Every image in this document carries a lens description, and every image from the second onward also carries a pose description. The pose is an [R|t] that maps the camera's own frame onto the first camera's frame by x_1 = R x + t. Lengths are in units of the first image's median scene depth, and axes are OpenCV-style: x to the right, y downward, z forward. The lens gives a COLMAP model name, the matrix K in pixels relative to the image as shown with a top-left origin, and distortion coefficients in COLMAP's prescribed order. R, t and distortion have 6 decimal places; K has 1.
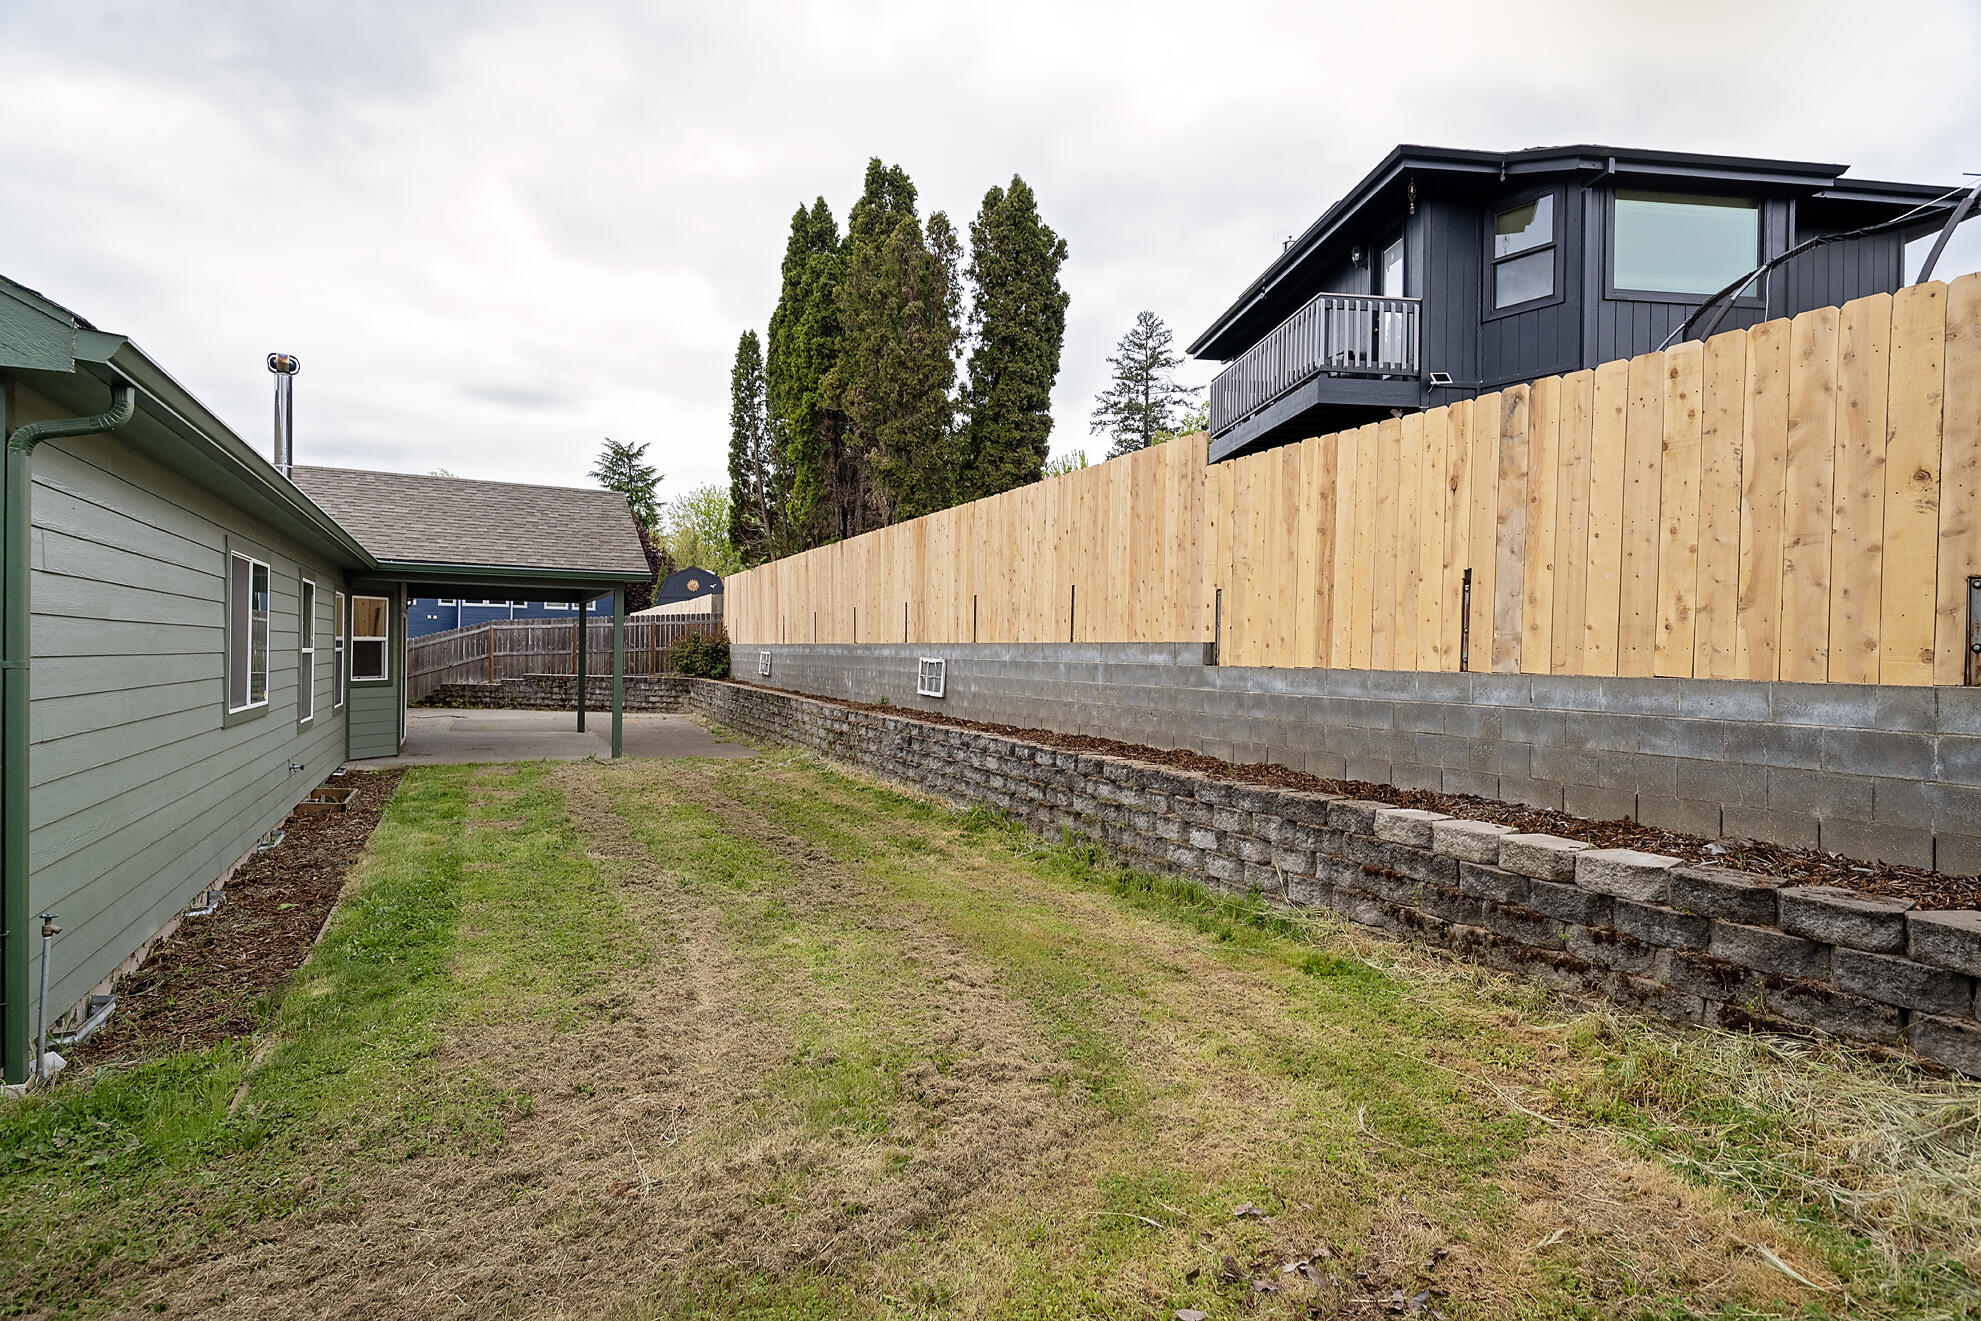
lens RADIAL K [[1011.5, 0, 971.8], [0, 1011.5, 659.0], [0, 0, 1]] dist [-0.003727, 0.000637]
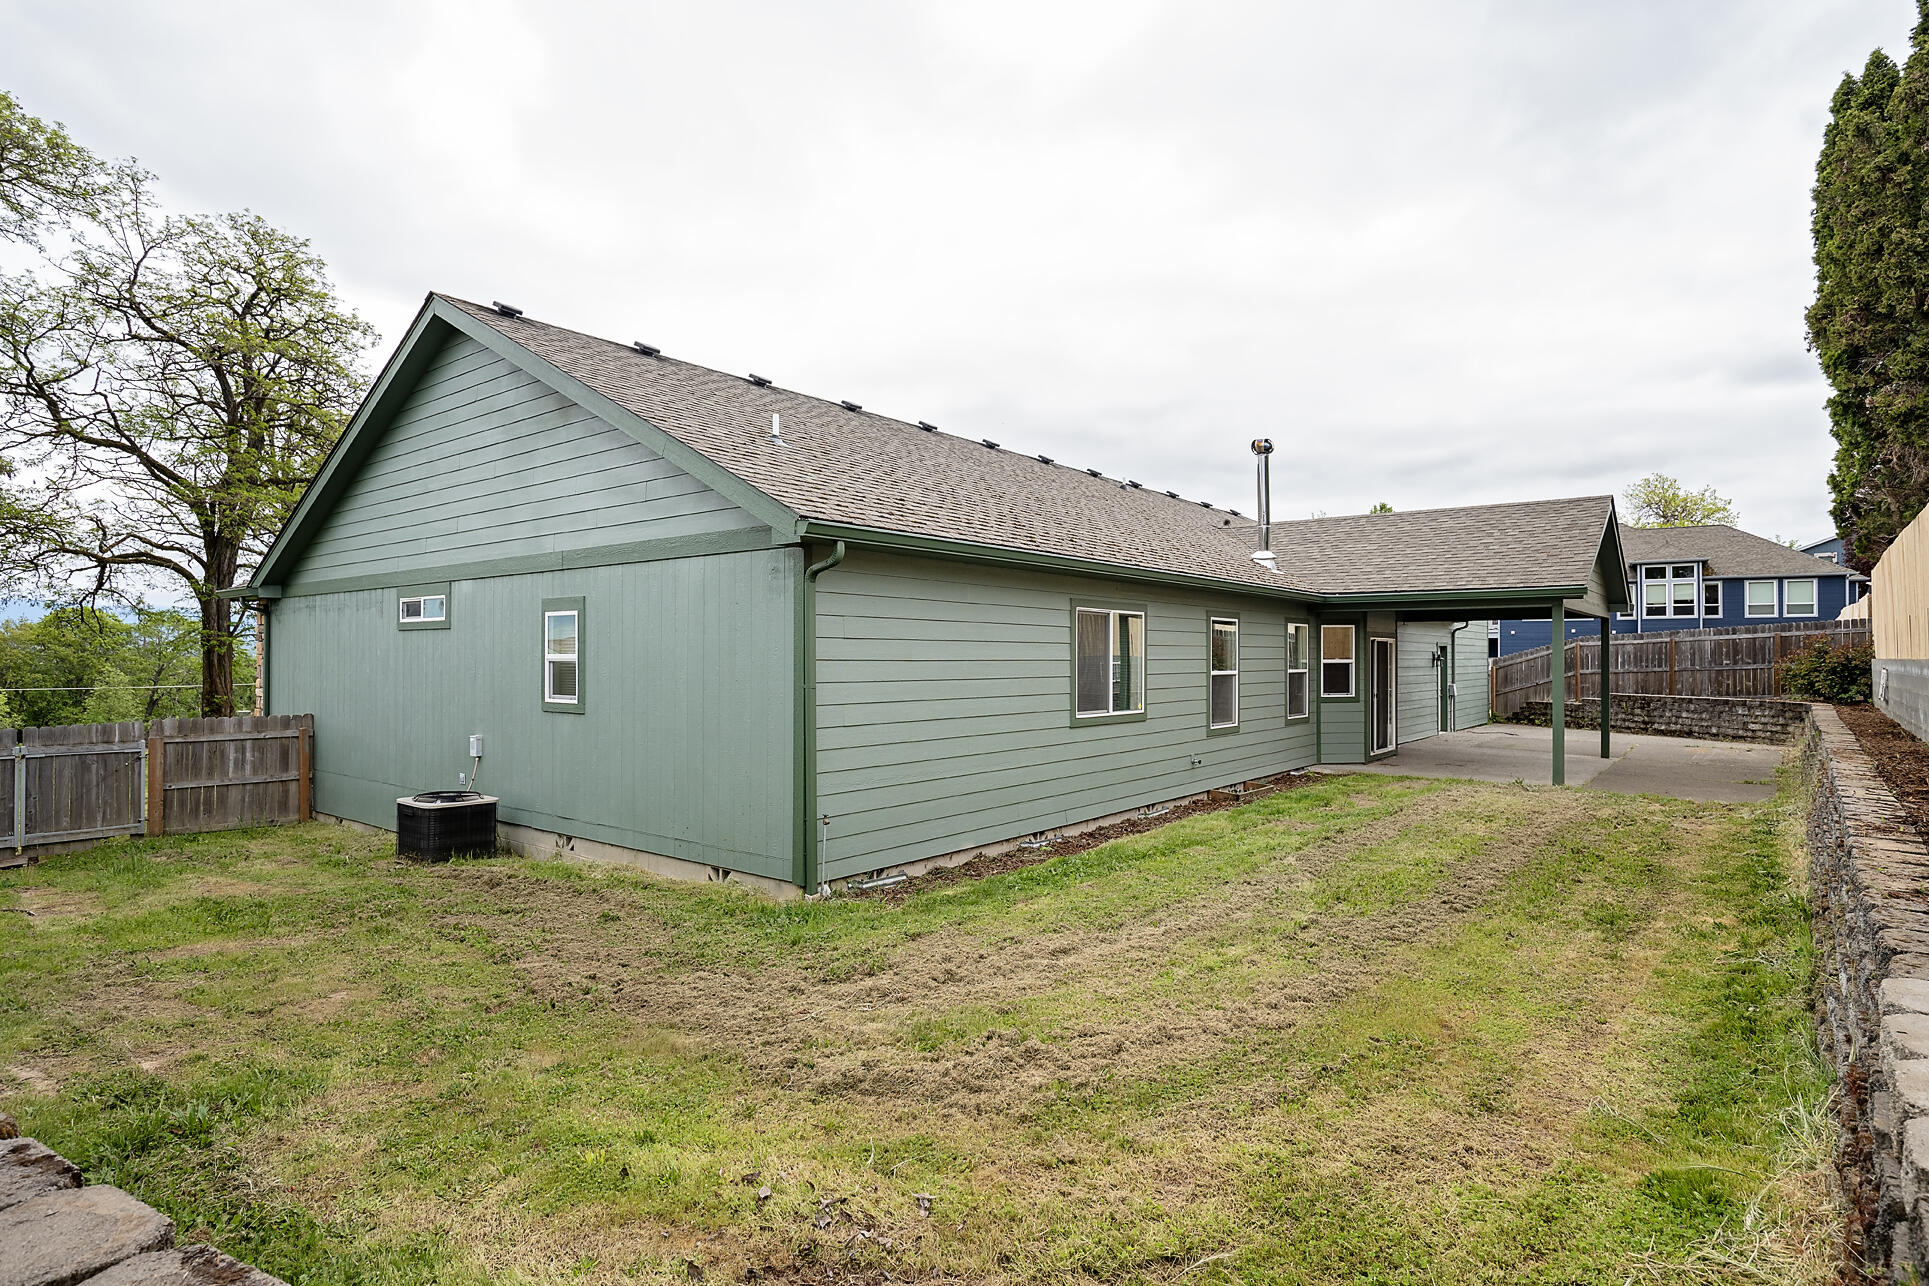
lens RADIAL K [[985.0, 0, 945.8], [0, 985.0, 649.2], [0, 0, 1]] dist [-0.003727, 0.000637]
pose [[0.410148, -0.022227, -0.911748, 0.263339], [-0.000855, 0.999693, -0.024756, -0.005350], [0.912019, 0.010933, 0.410003, 0.119858]]
